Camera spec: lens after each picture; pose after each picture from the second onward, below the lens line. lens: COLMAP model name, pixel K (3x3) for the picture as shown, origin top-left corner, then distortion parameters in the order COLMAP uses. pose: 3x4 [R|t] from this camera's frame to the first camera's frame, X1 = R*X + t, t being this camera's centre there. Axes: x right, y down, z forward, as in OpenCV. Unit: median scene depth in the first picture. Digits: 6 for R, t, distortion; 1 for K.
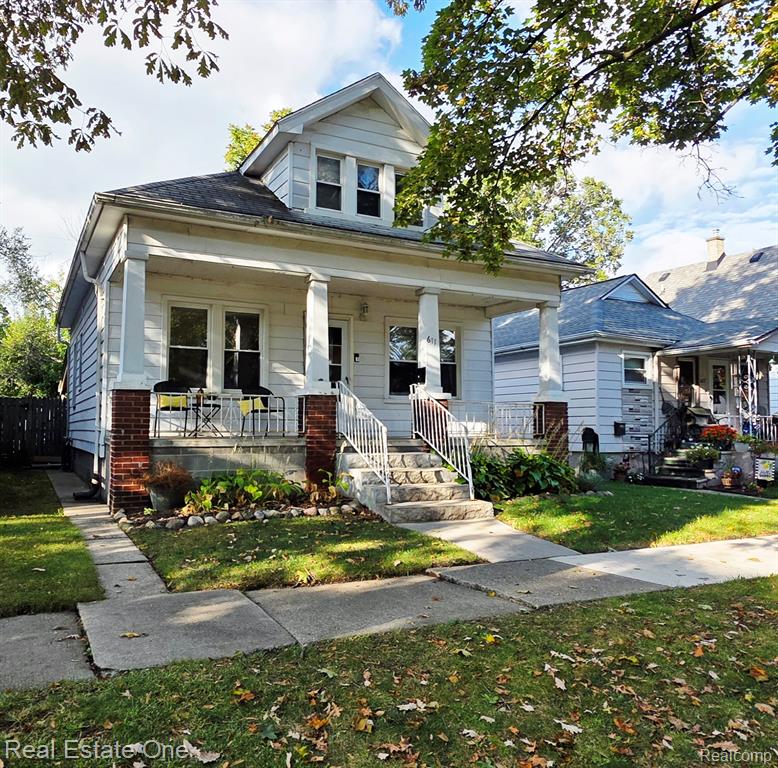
lens RADIAL K [[660.7, 0, 361.1], [0, 660.7, 387.6], [0, 0, 1]] dist [-0.002081, 0.006038]
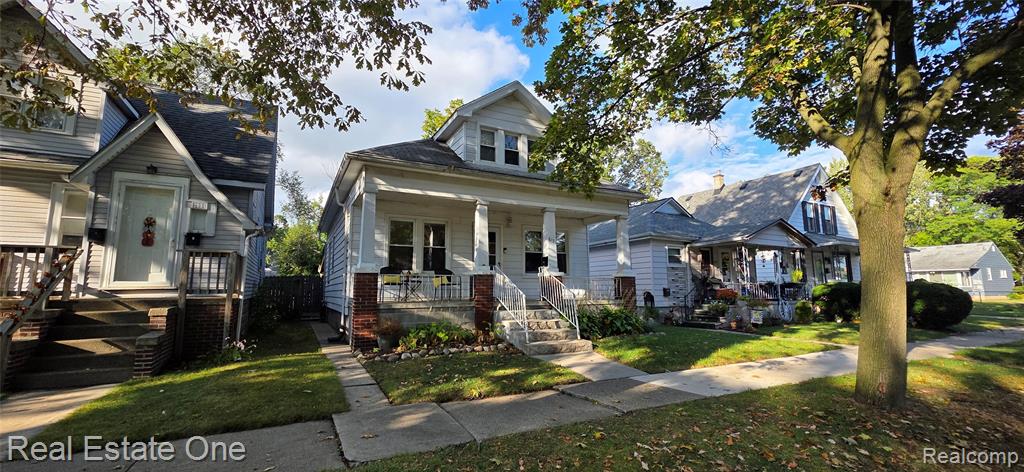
lens RADIAL K [[405.4, 0, 512.5], [0, 405.4, 238.2], [0, 0, 1]] dist [0.000468, -0.000112]
pose [[0.999781, -0.008440, 0.019170, -0.009545], [0.009726, 0.997635, -0.068041, -0.009977], [-0.018550, 0.068212, 0.997498, 0.003955]]
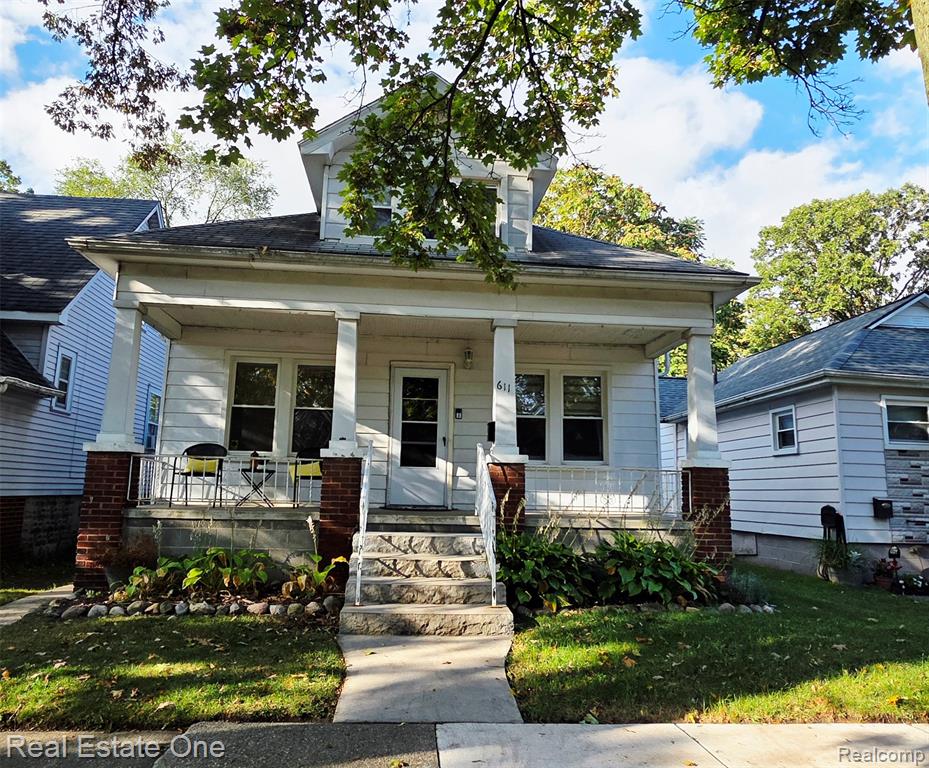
lens RADIAL K [[662.9, 0, 463.9], [0, 662.9, 386.5], [0, 0, 1]] dist [0.000190, 0.006139]
pose [[0.932264, -0.043990, -0.359095, 0.401603], [0.005141, 0.994090, -0.108433, 0.014256], [0.361743, 0.099242, 0.926981, 0.314853]]
